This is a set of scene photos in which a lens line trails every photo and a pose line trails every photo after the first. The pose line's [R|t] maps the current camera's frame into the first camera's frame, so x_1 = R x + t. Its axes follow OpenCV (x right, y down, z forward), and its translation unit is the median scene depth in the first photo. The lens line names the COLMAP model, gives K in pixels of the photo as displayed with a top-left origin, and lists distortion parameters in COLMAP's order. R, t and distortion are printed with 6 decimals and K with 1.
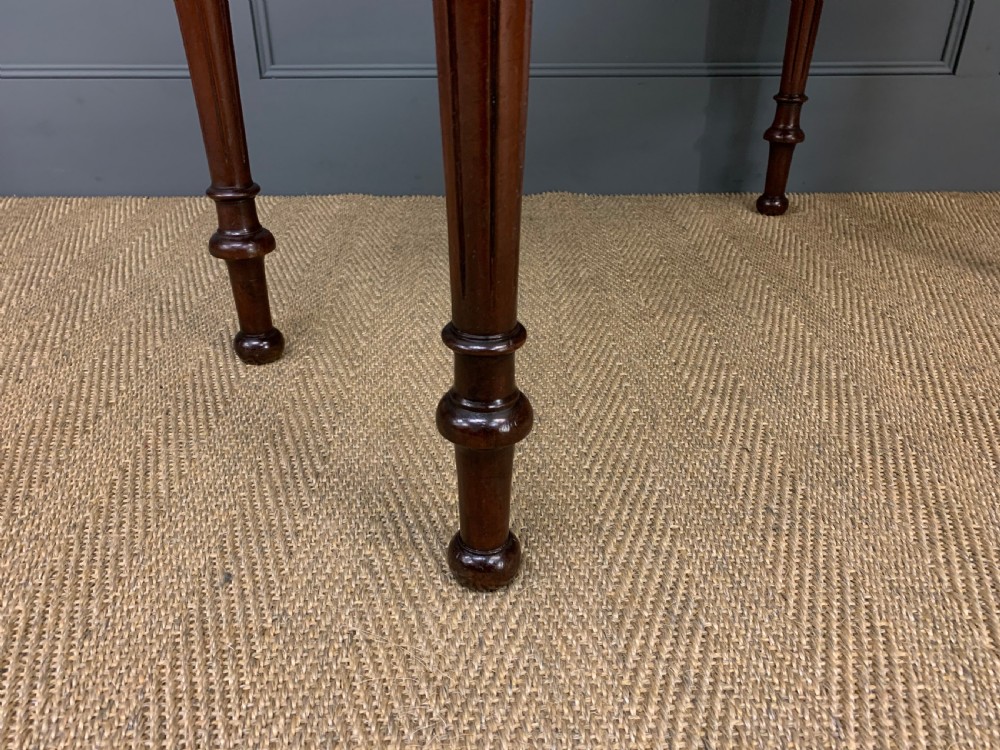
lens RADIAL K [[762.0, 0, 495.2], [0, 762.0, 377.5], [0, 0, 1]] dist [0.023377, -0.021752]
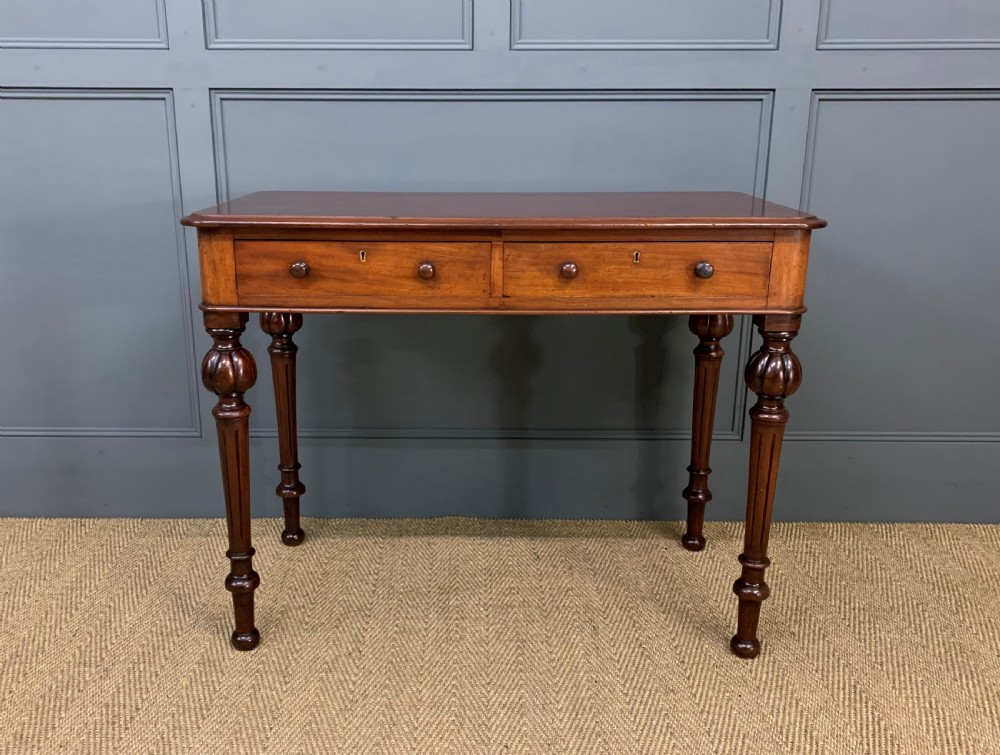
lens RADIAL K [[926.6, 0, 465.6], [0, 926.6, 389.0], [0, 0, 1]] dist [0.006676, 0.000000]
pose [[0.999818, 0.009234, -0.016723, 0.228899], [-0.012580, 0.977053, -0.212624, -0.219084], [0.014376, 0.212795, 0.976991, -1.078507]]
